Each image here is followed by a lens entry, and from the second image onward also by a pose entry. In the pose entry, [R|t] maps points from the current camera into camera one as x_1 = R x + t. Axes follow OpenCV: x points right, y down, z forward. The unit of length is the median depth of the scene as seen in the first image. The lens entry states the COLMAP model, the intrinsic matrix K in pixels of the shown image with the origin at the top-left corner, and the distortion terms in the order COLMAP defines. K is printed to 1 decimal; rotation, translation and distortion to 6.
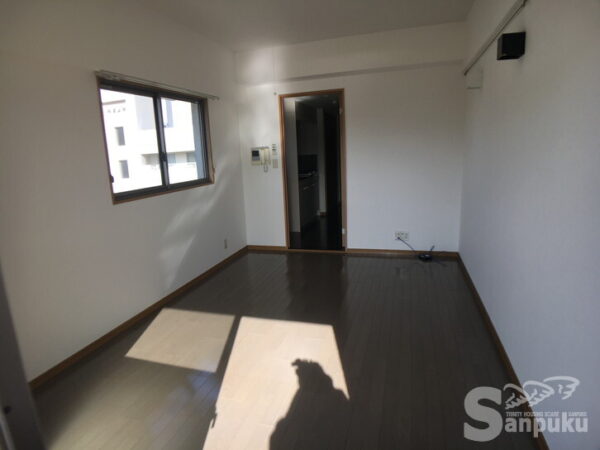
lens RADIAL K [[362.6, 0, 299.5], [0, 362.6, 225.2], [0, 0, 1]] dist [-0.079699, 0.001306]
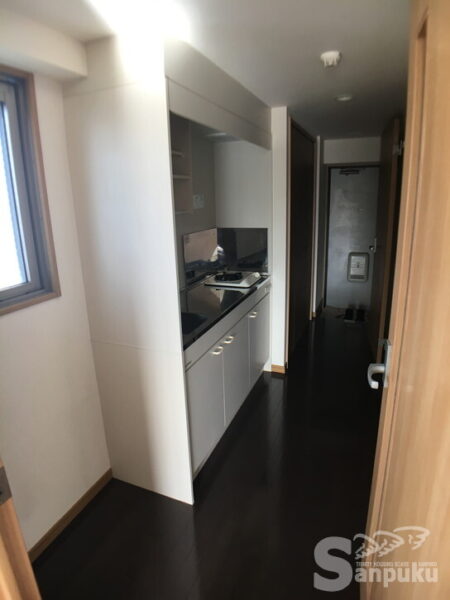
lens RADIAL K [[362.6, 0, 225.0], [0, 362.6, 298.1], [0, 0, 1]] dist [-0.079699, 0.001306]
pose [[0.995770, 0.035544, -0.084730, 0.038882], [-0.029285, 0.996828, 0.073998, -0.152536], [0.087092, -0.071203, 0.993652, 0.617666]]
